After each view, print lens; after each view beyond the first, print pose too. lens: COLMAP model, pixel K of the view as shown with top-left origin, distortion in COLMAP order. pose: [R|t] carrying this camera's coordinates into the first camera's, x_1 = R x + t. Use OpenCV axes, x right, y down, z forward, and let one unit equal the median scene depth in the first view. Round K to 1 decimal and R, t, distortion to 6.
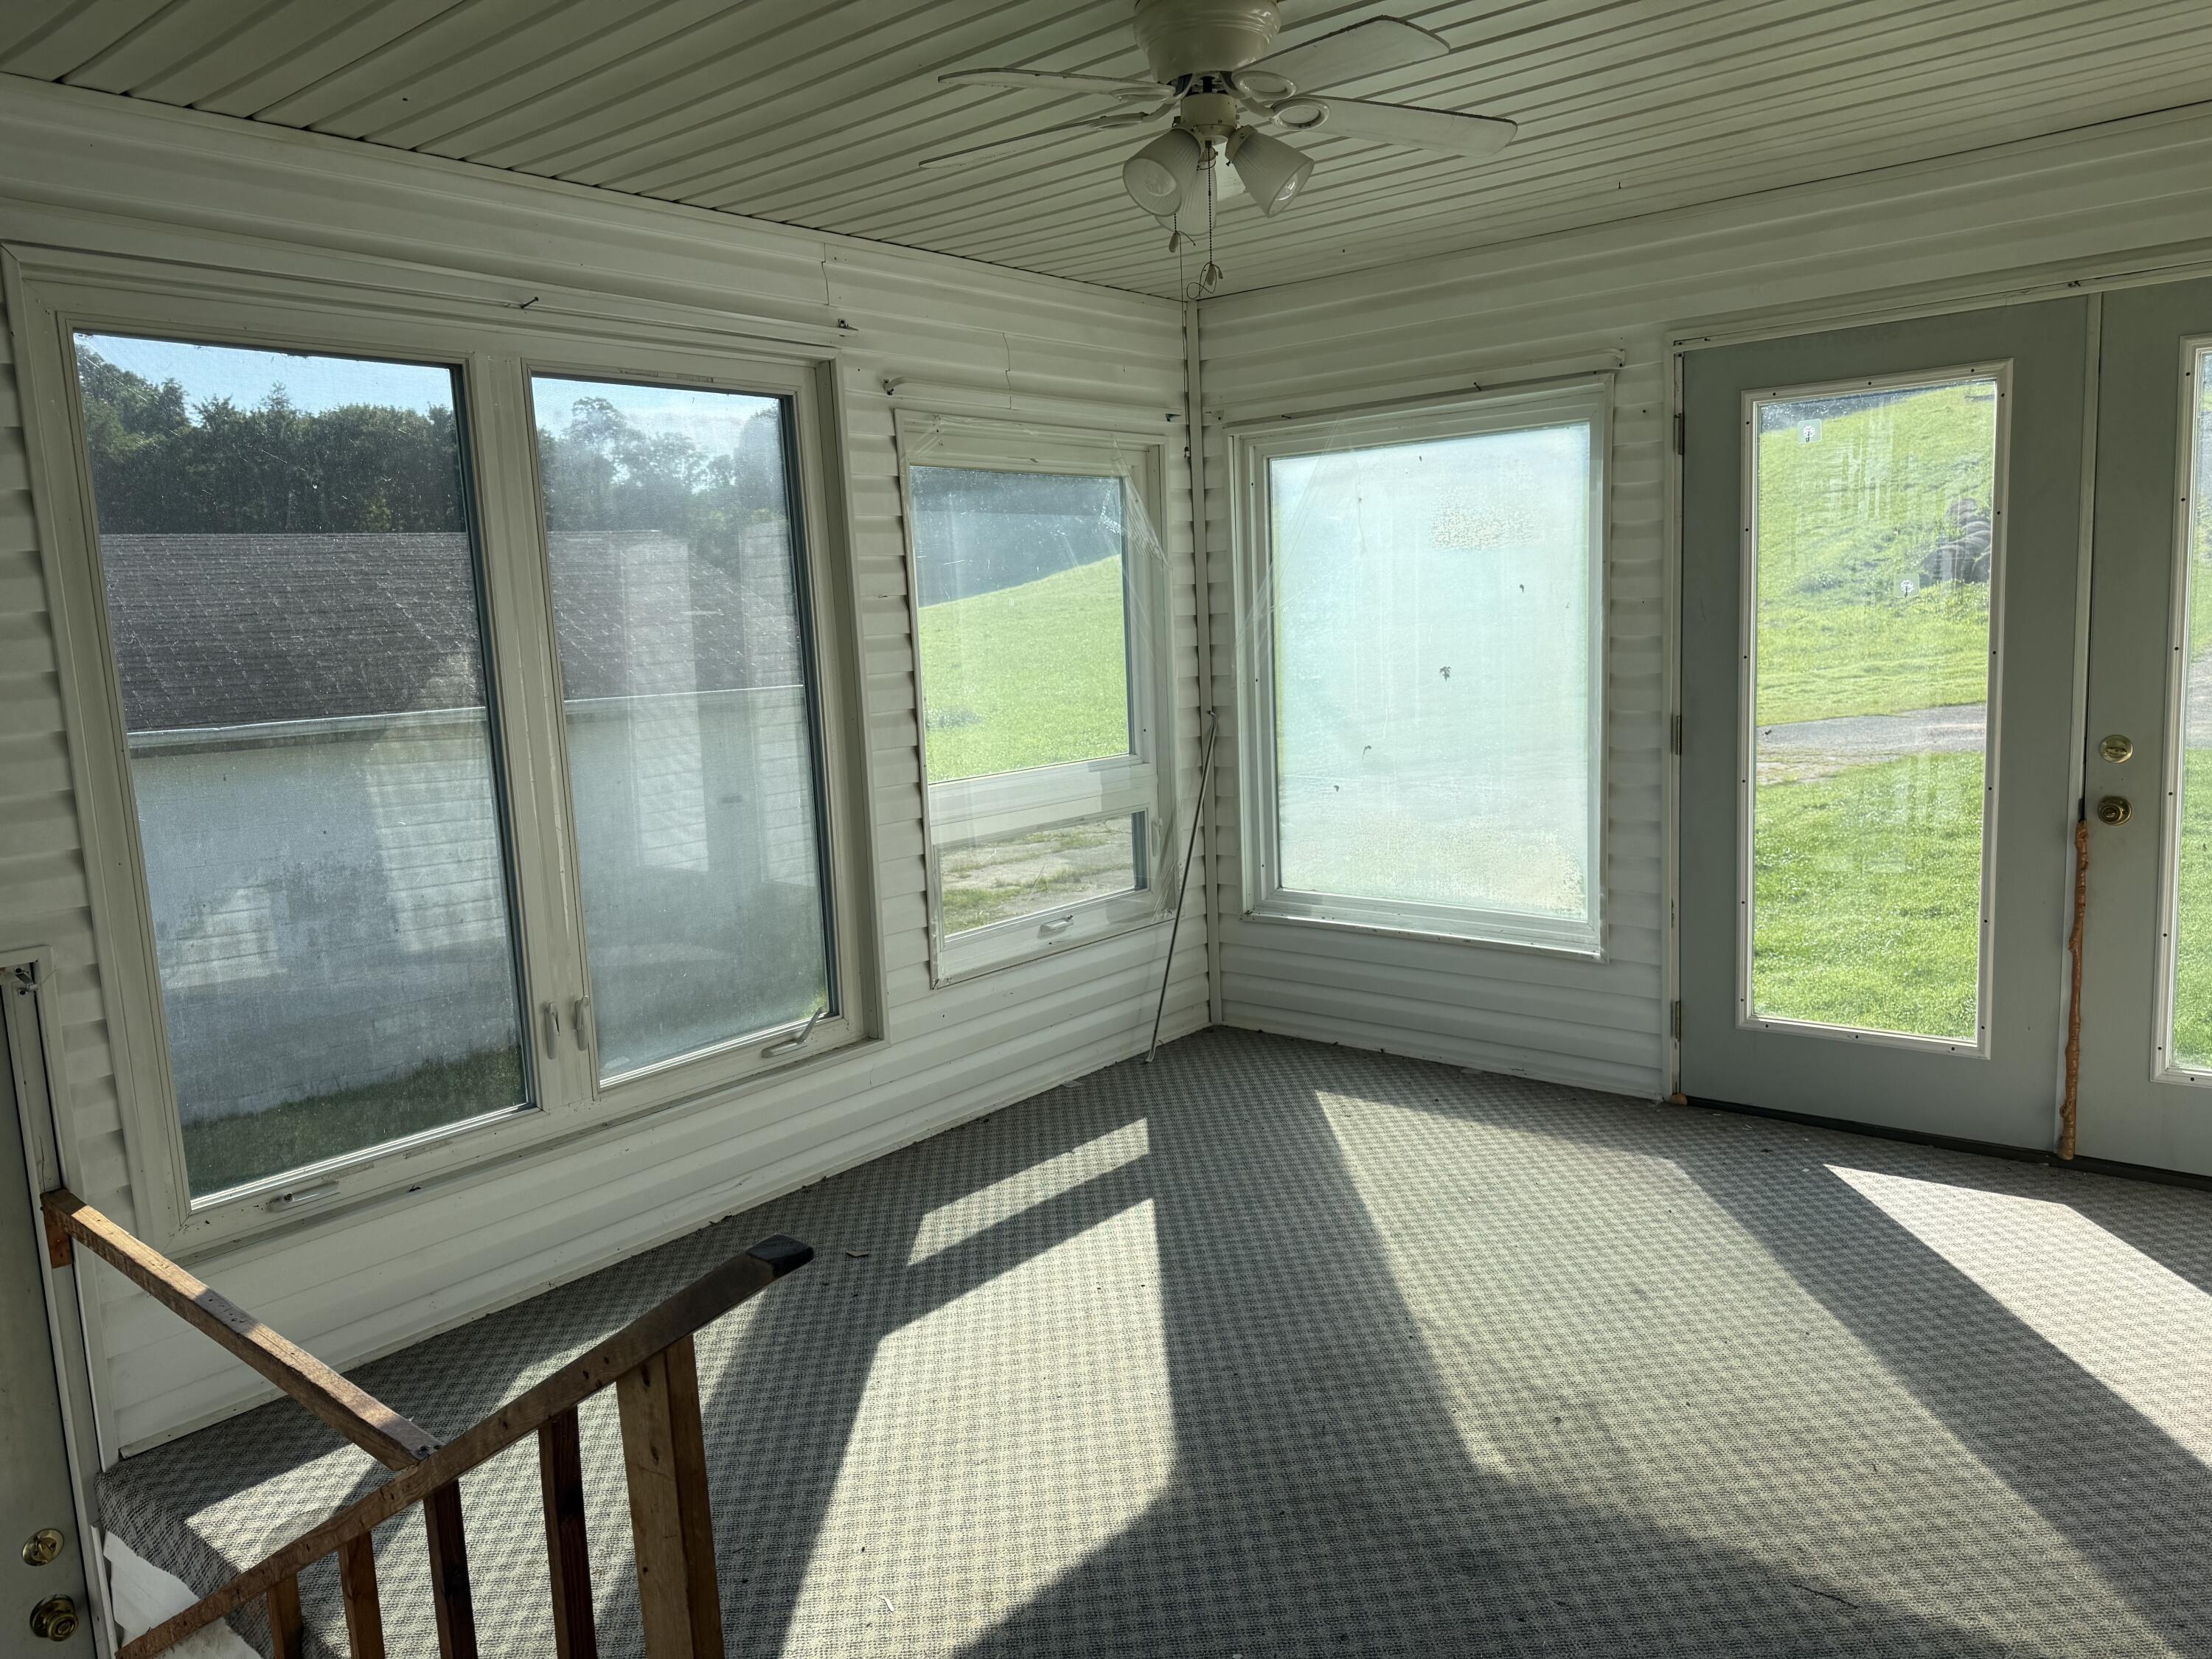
lens RADIAL K [[1567.8, 0, 1100.5], [0, 1567.8, 827.1], [0, 0, 1]] dist [0.038070, -0.031152]
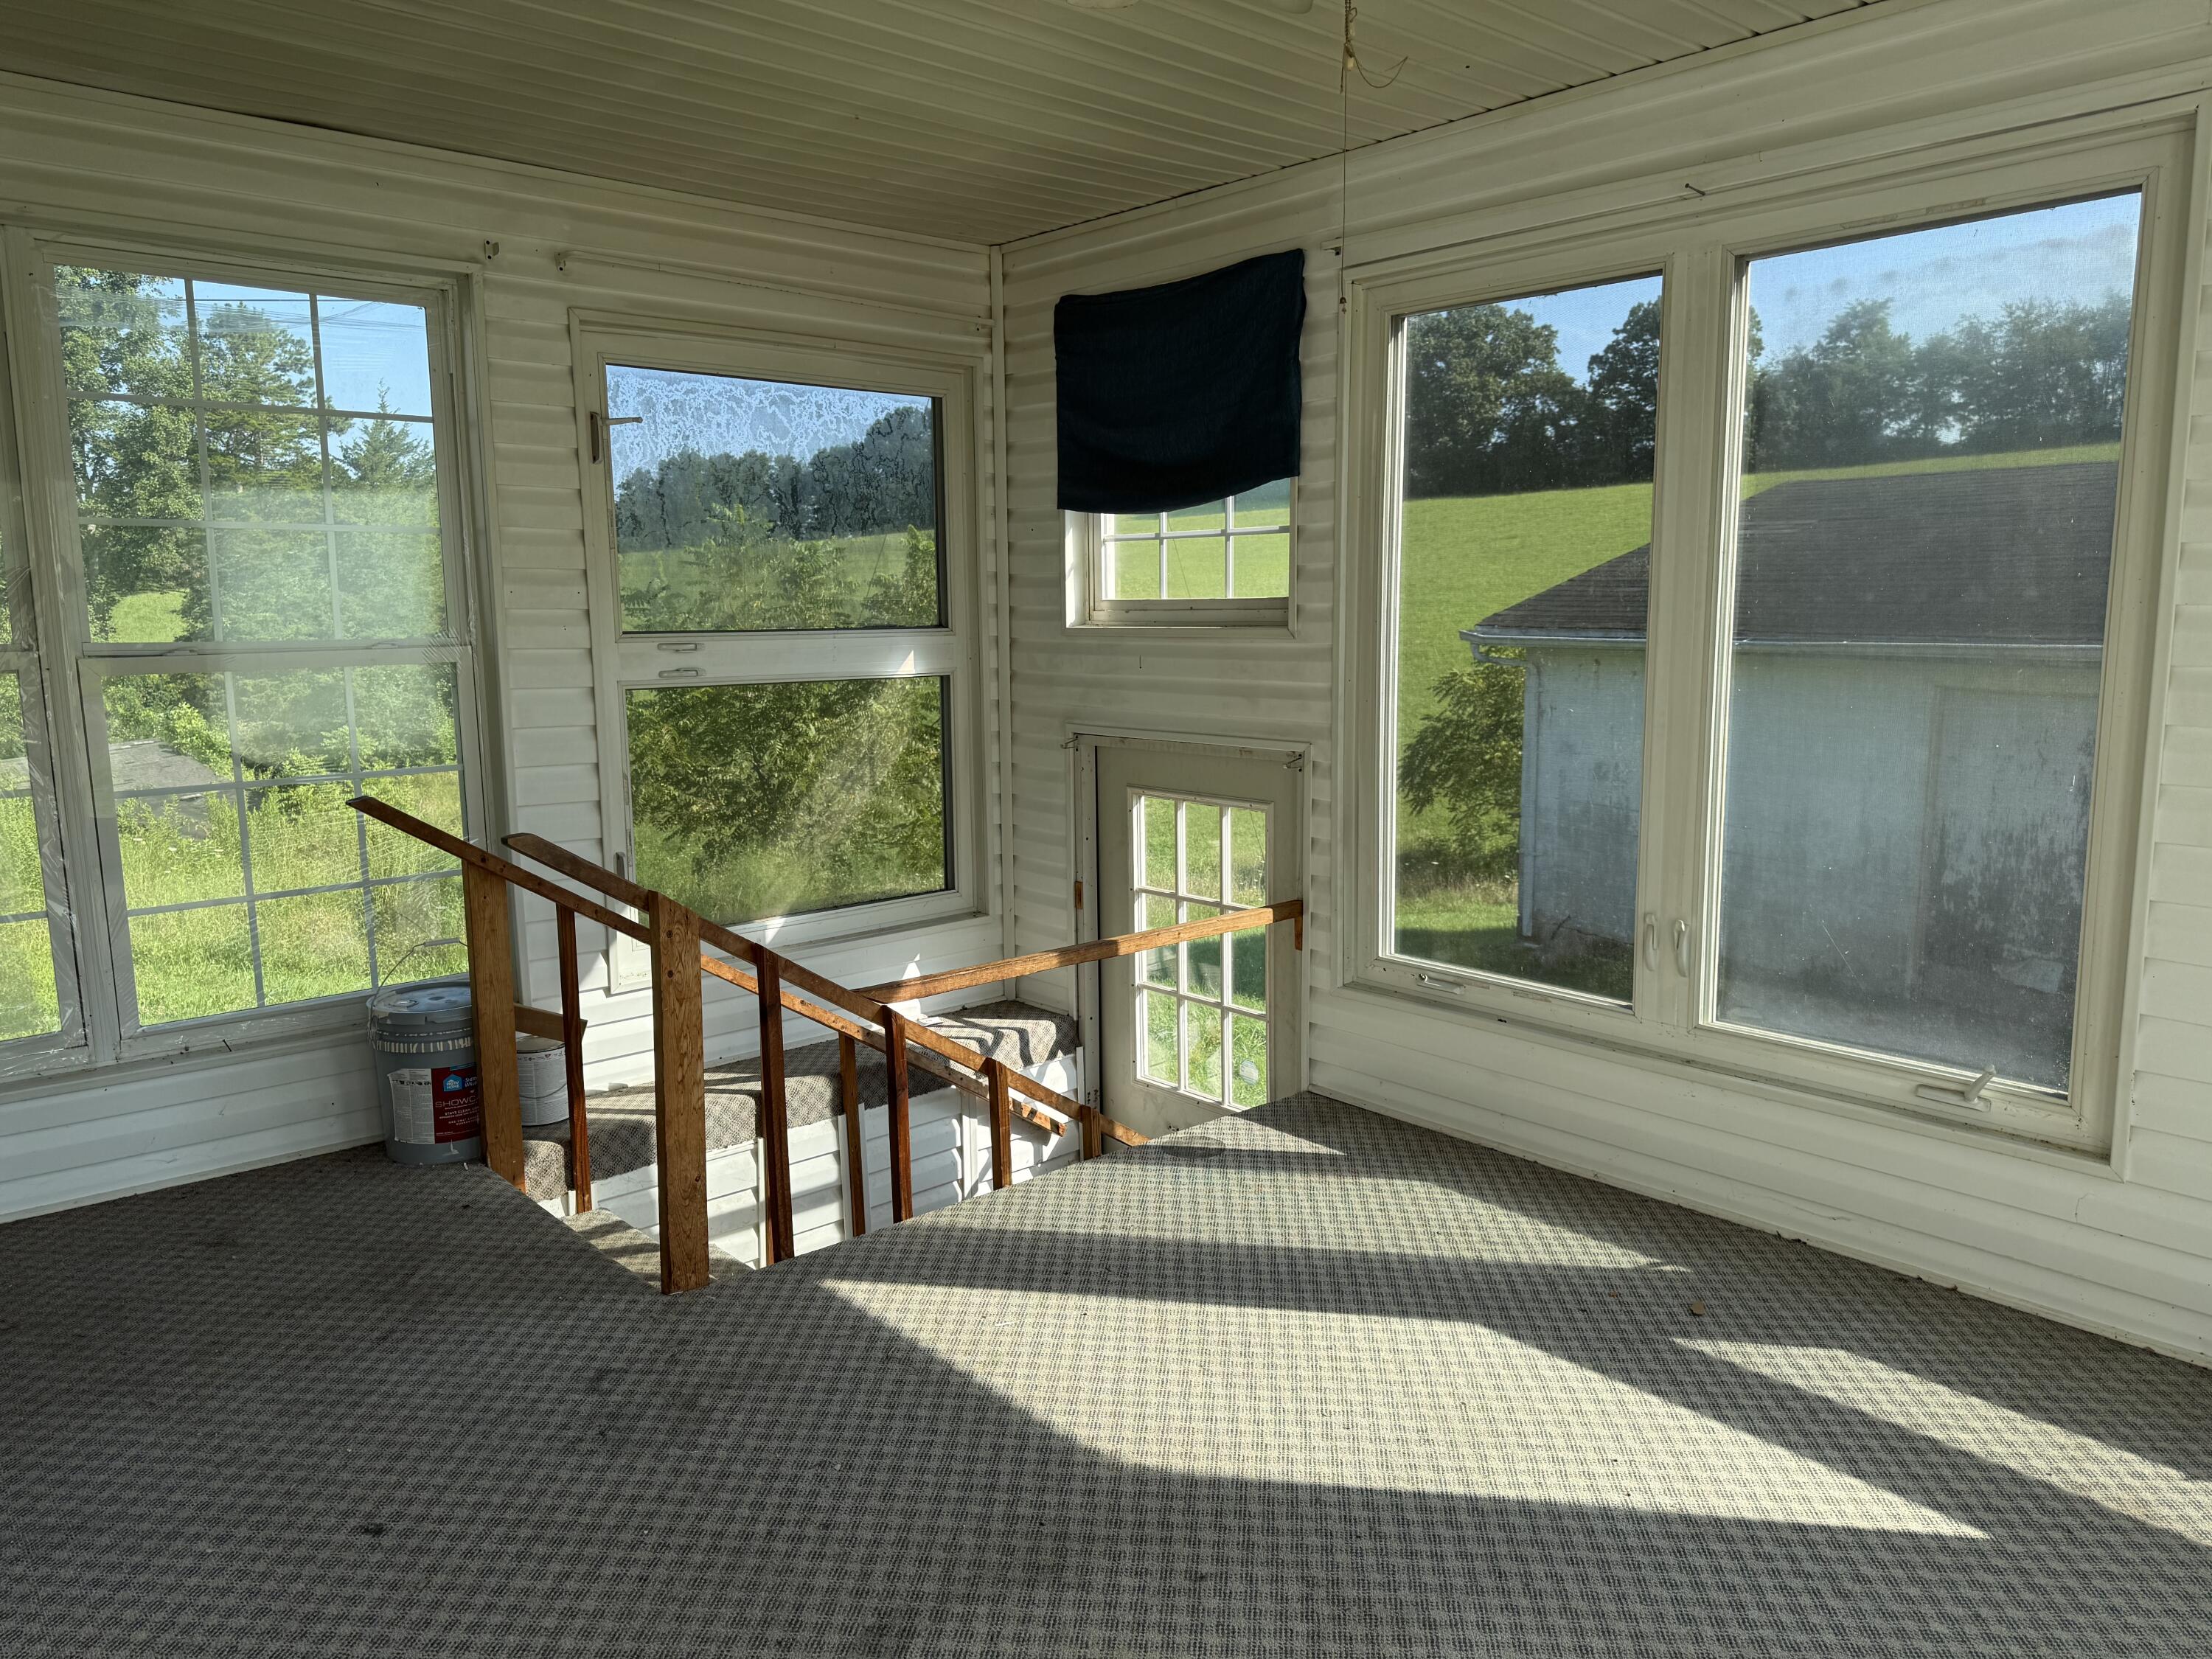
lens RADIAL K [[1567.8, 0, 1102.1], [0, 1567.8, 830.6], [0, 0, 1]] dist [0.038070, -0.031152]
pose [[-0.164004, 0.194804, -0.967034, 0.665117], [-0.120398, 0.969026, 0.215624, -0.113322], [0.979085, 0.151792, -0.135470, 0.797317]]
